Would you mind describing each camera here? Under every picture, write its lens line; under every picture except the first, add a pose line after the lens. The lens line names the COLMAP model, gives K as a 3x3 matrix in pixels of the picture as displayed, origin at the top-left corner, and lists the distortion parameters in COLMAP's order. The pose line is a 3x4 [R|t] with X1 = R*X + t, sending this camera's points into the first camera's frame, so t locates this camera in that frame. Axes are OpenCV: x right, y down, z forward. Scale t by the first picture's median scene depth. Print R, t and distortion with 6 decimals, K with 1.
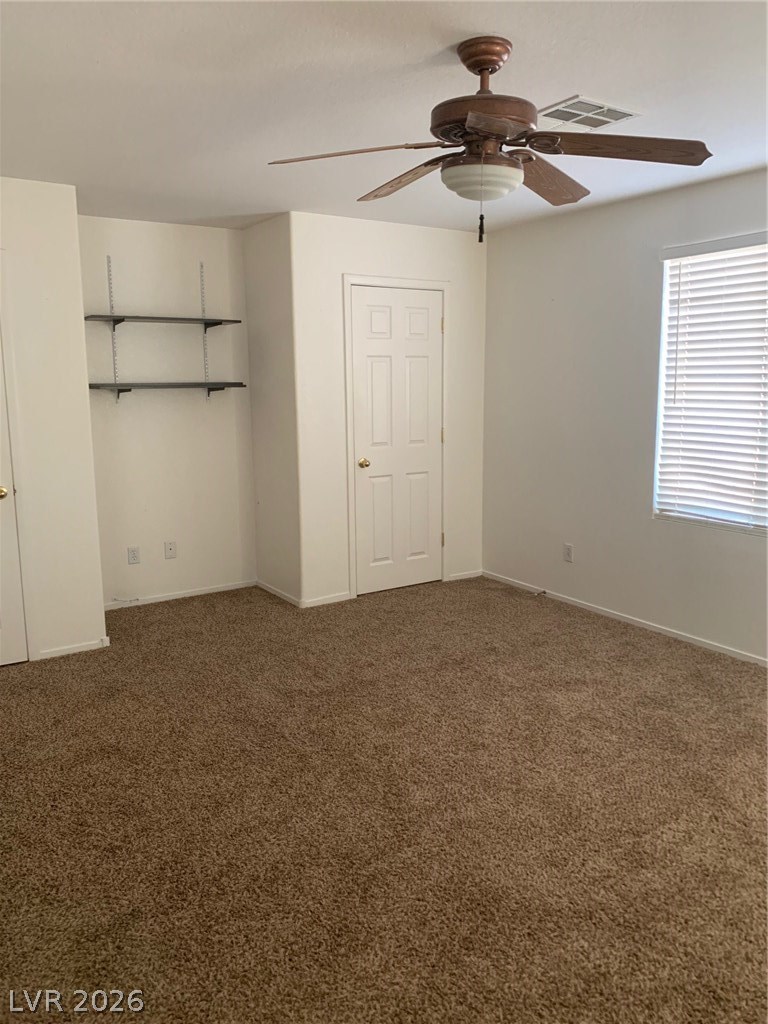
lens RADIAL K [[787.4, 0, 384.0], [0, 787.4, 512.0], [0, 0, 1]] dist [0.016331, -0.011610]
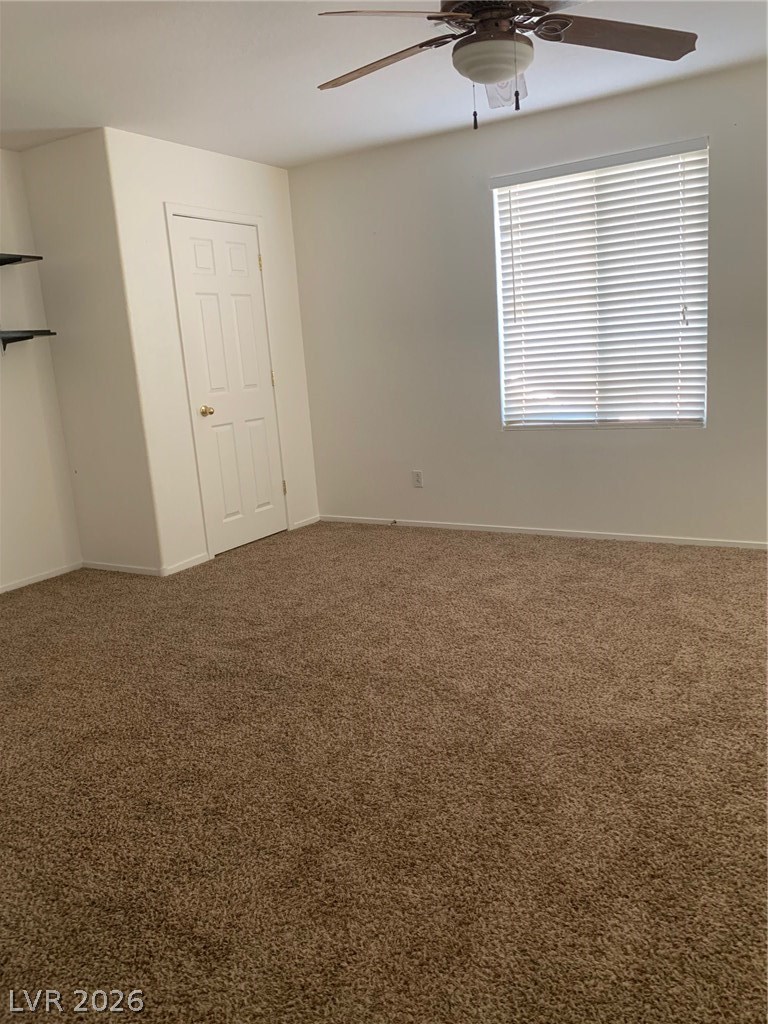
lens RADIAL K [[786.4, 0, 407.3], [0, 786.4, 501.2], [0, 0, 1]] dist [0.101815, -0.211091]
pose [[0.896770, -0.137614, 0.420555, -0.259249], [0.136130, 0.990117, 0.033710, 0.051143], [-0.421038, 0.027020, 0.906641, 0.067431]]
